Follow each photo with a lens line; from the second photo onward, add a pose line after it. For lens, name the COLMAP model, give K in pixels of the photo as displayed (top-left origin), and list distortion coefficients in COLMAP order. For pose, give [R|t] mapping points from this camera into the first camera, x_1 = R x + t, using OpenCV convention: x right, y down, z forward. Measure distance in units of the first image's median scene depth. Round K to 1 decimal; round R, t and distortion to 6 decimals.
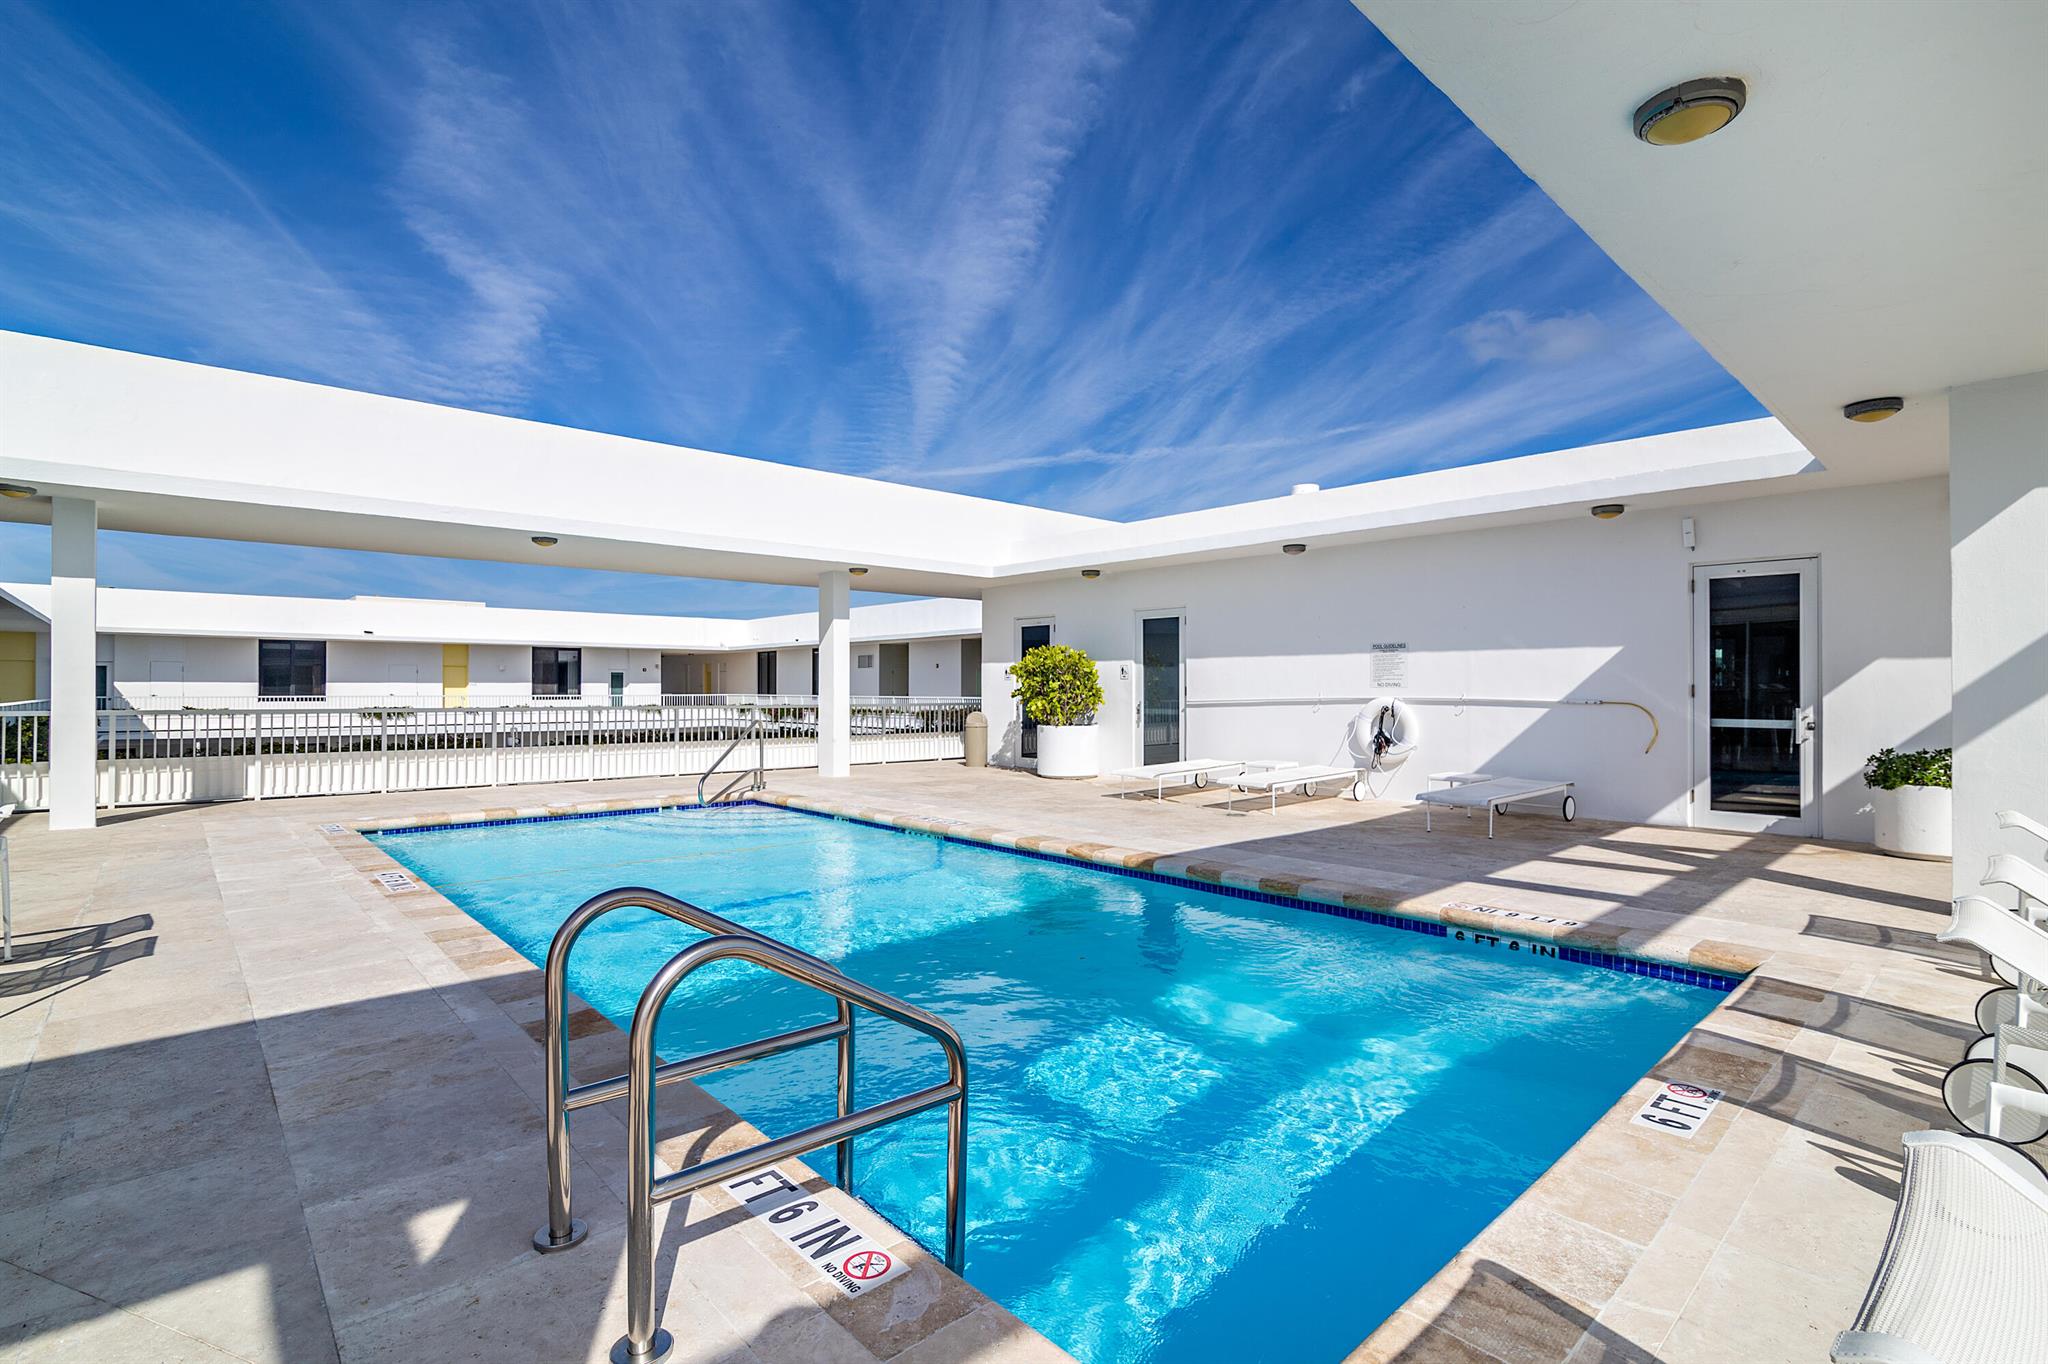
lens RADIAL K [[967.7, 0, 1022.9], [0, 967.7, 682.5], [0, 0, 1]] dist [-0.004410, 0.002014]
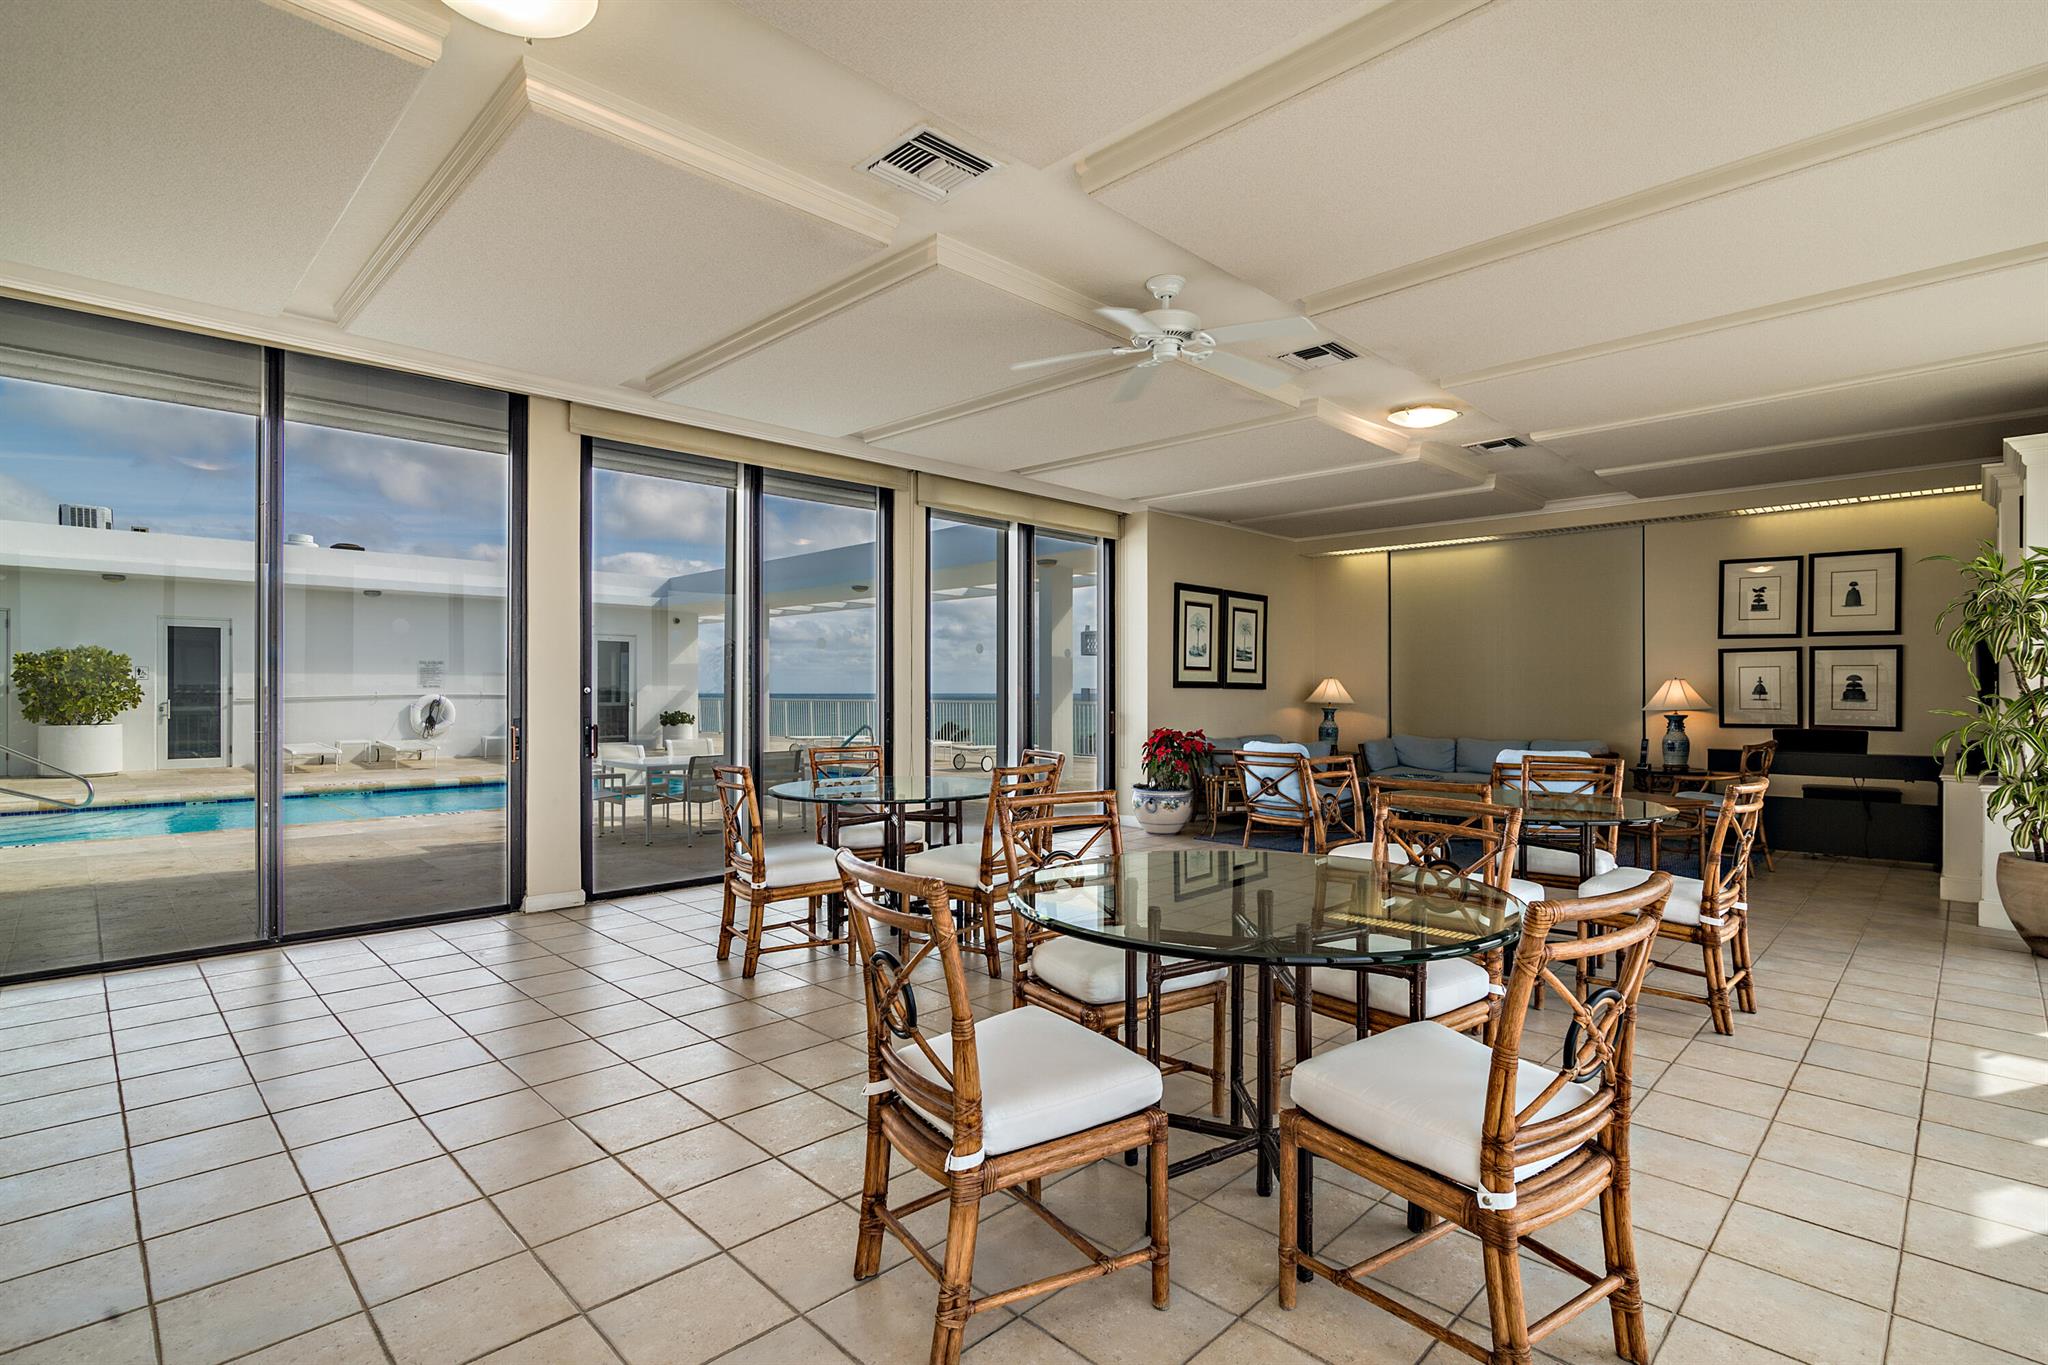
lens RADIAL K [[967.7, 0, 1017.3], [0, 967.7, 686.0], [0, 0, 1]] dist [-0.004410, 0.002014]
pose [[-0.040530, 0.001461, 0.999177, -1.004803], [-0.009305, 0.999955, -0.001839, -0.003754], [-0.999135, -0.009371, -0.040514, 0.066540]]
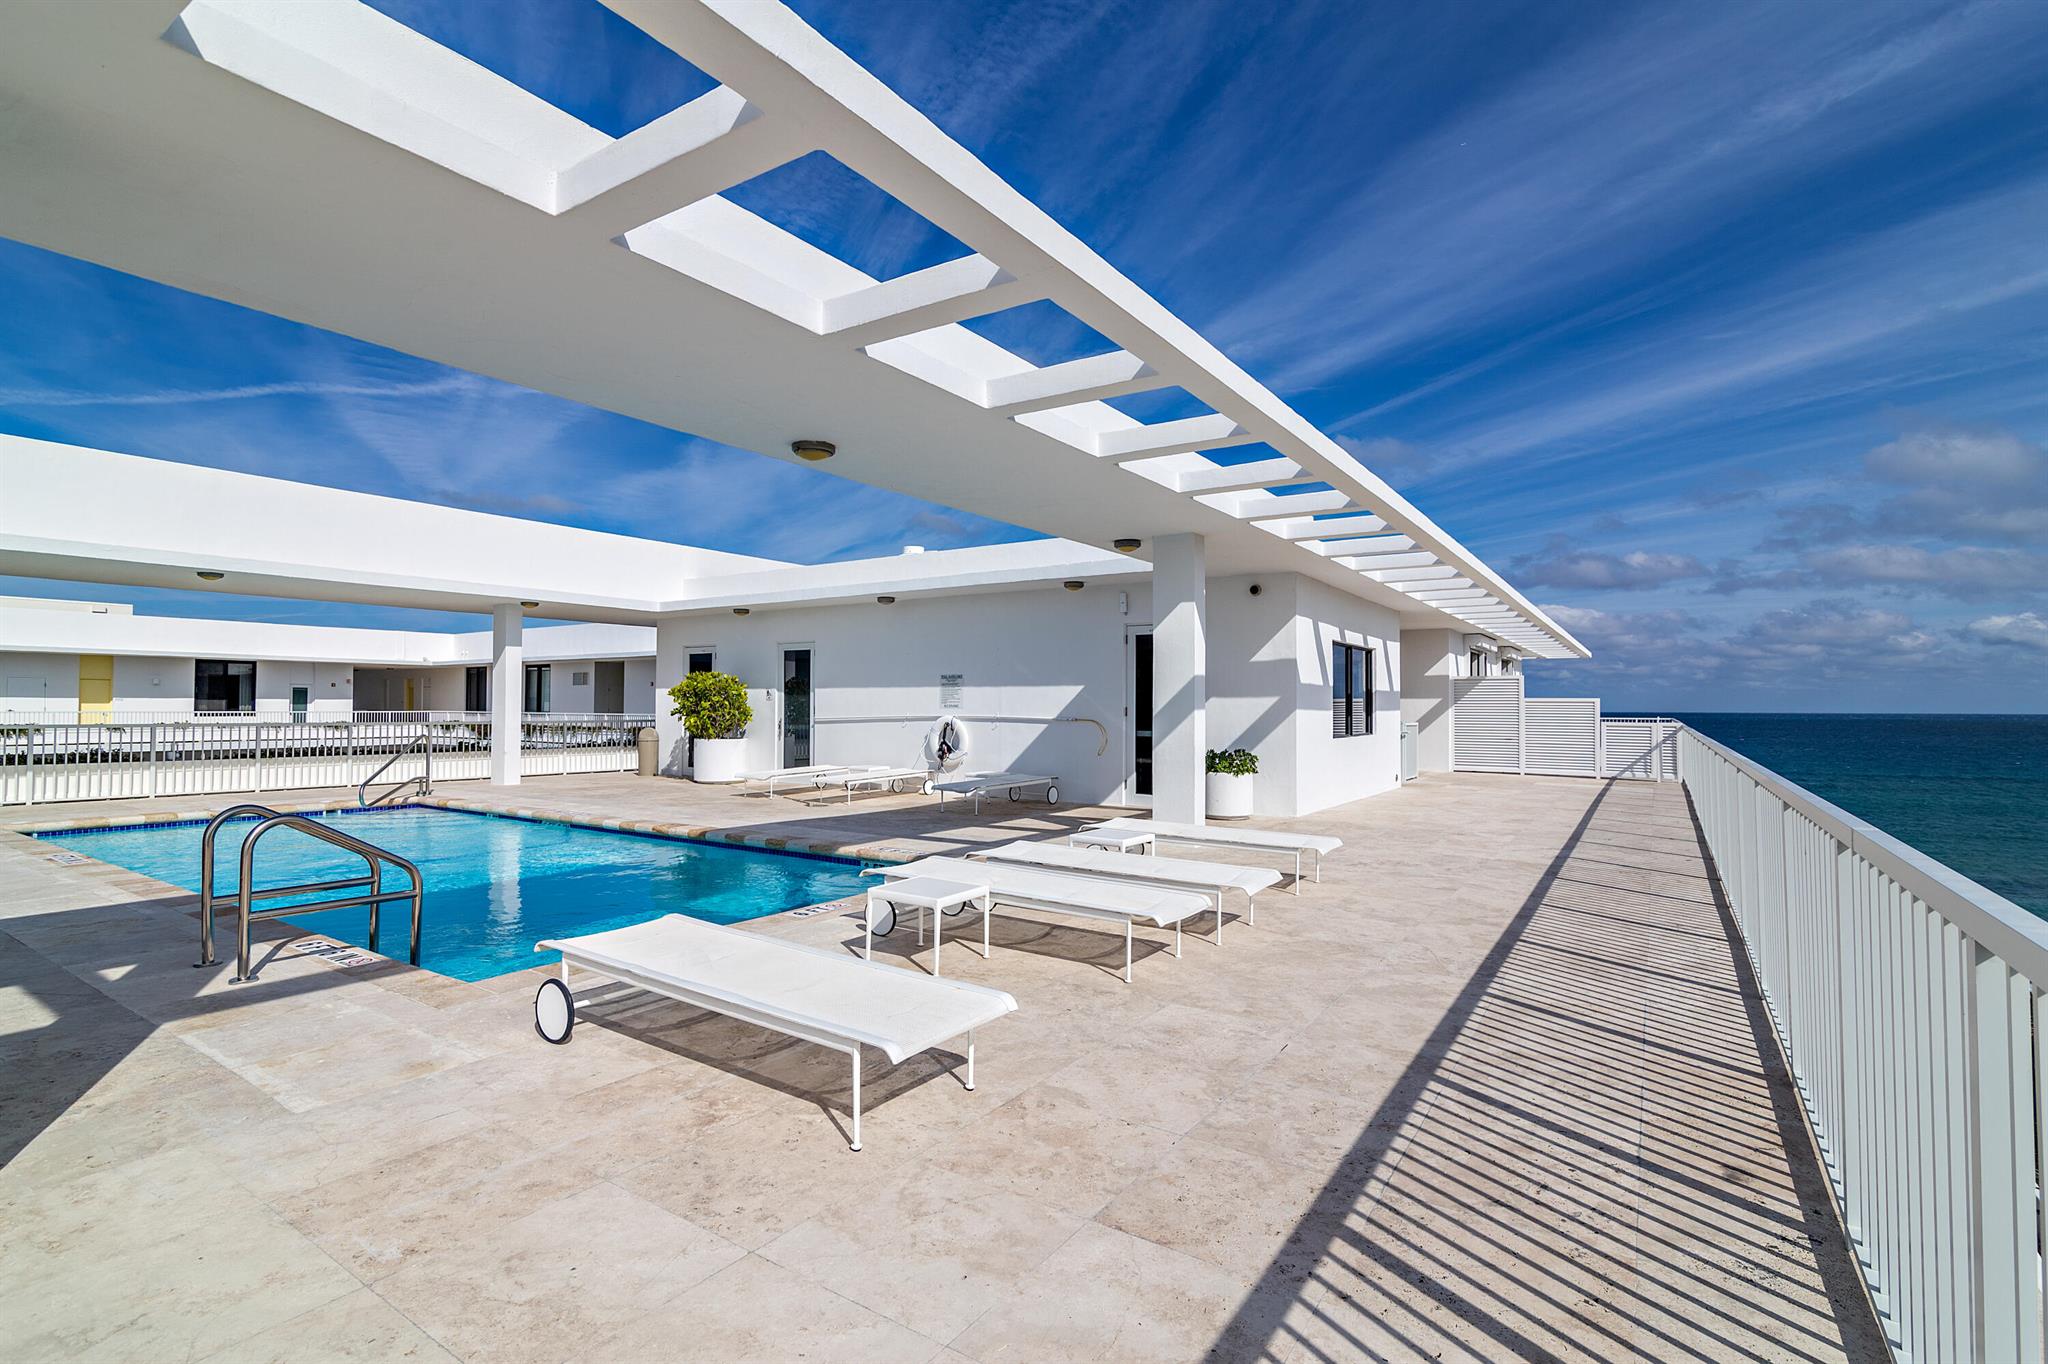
lens RADIAL K [[967.7, 0, 1012.3], [0, 967.7, 685.4], [0, 0, 1]] dist [-0.004410, 0.002014]
pose [[0.973018, 0.008154, 0.230584, 0.121588], [-0.004886, 0.999879, -0.014744, -0.005548], [-0.230677, 0.013219, 0.972941, -0.240413]]
